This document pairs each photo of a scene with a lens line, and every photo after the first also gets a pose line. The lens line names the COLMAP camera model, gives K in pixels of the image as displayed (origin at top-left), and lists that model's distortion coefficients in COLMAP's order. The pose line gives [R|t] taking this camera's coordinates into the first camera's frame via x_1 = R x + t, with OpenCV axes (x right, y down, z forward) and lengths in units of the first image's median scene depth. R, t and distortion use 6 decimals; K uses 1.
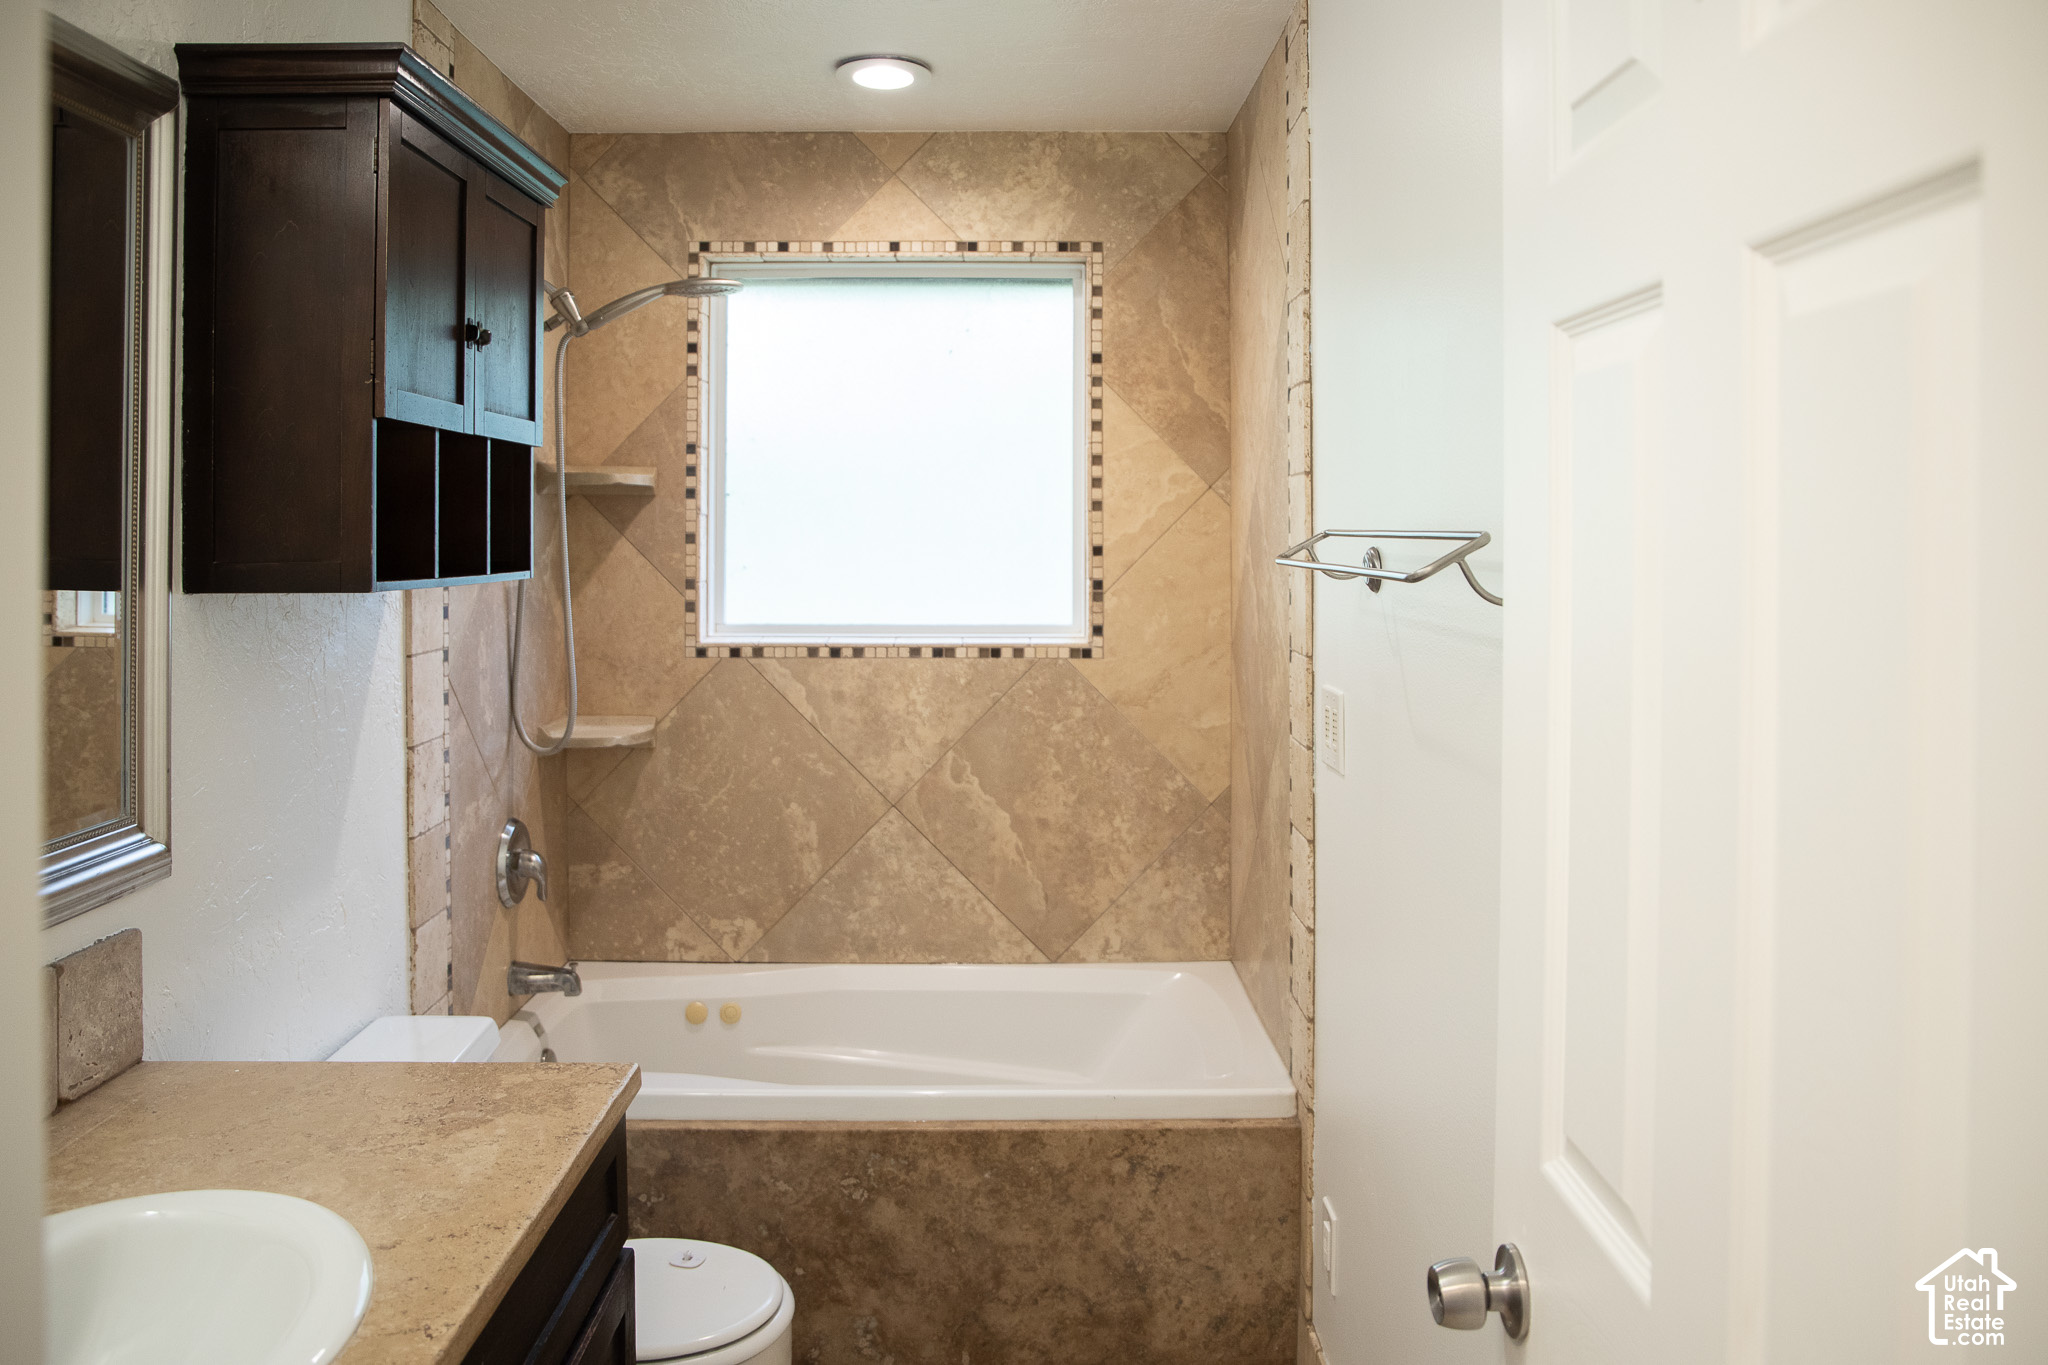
lens RADIAL K [[1535.7, 0, 1024.0], [0, 1535.7, 682.5], [0, 0, 1]] dist [-0.107644, 0.124708]
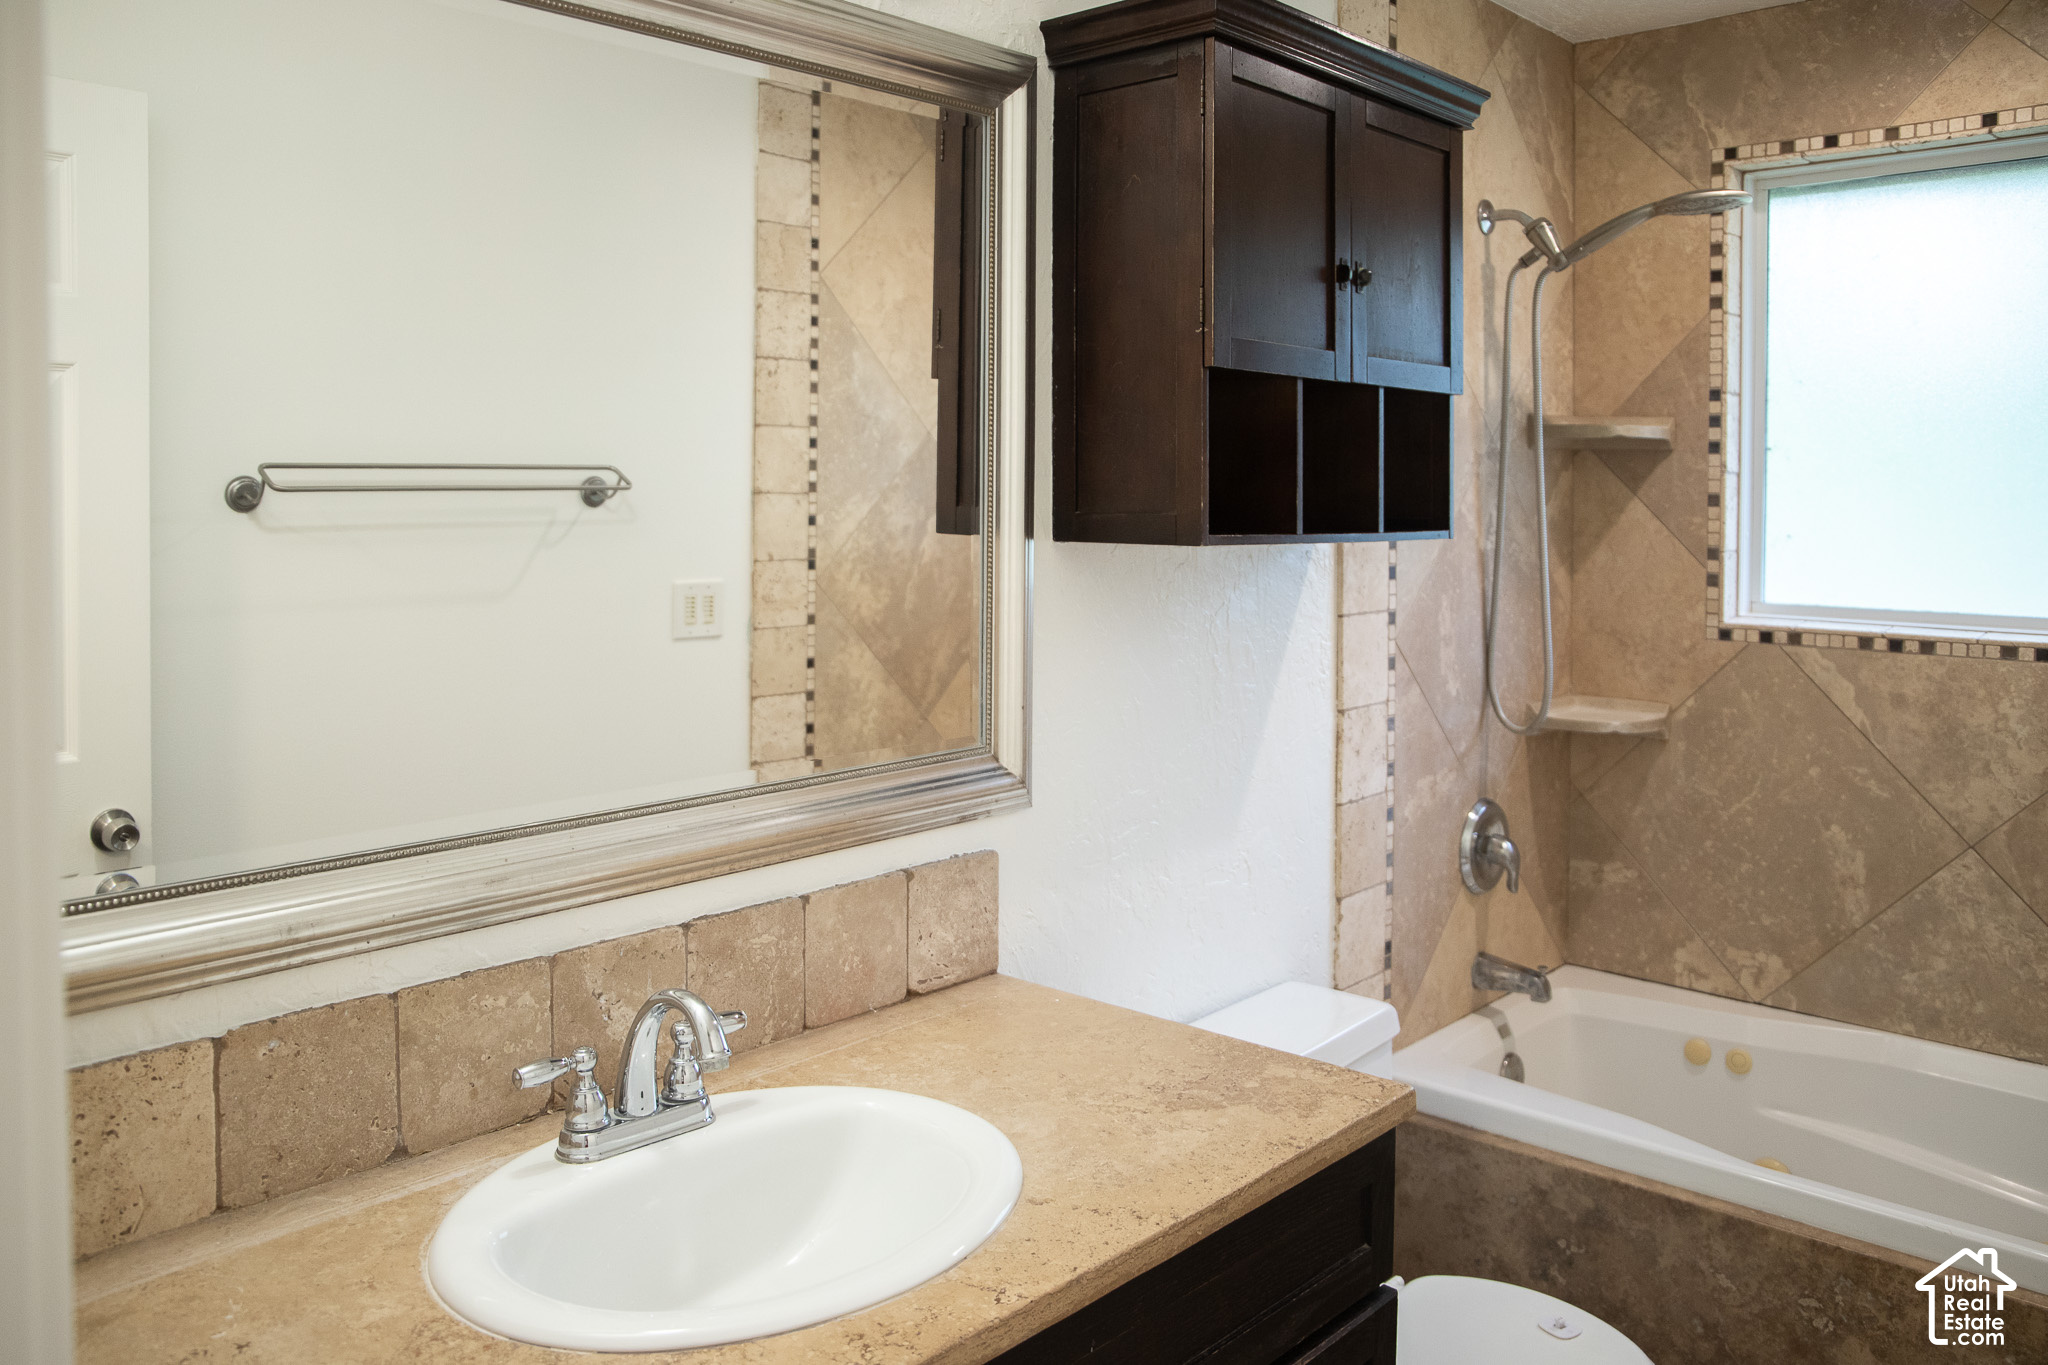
lens RADIAL K [[1611.2, 0, 1024.7], [0, 1611.2, 660.5], [0, 0, 1]] dist [-0.098604, 0.122090]
pose [[0.733098, 0.075437, -0.675927, 0.117257], [-0.072032, 0.996852, 0.033130, -0.007270], [0.676298, 0.024401, 0.736224, 0.095464]]
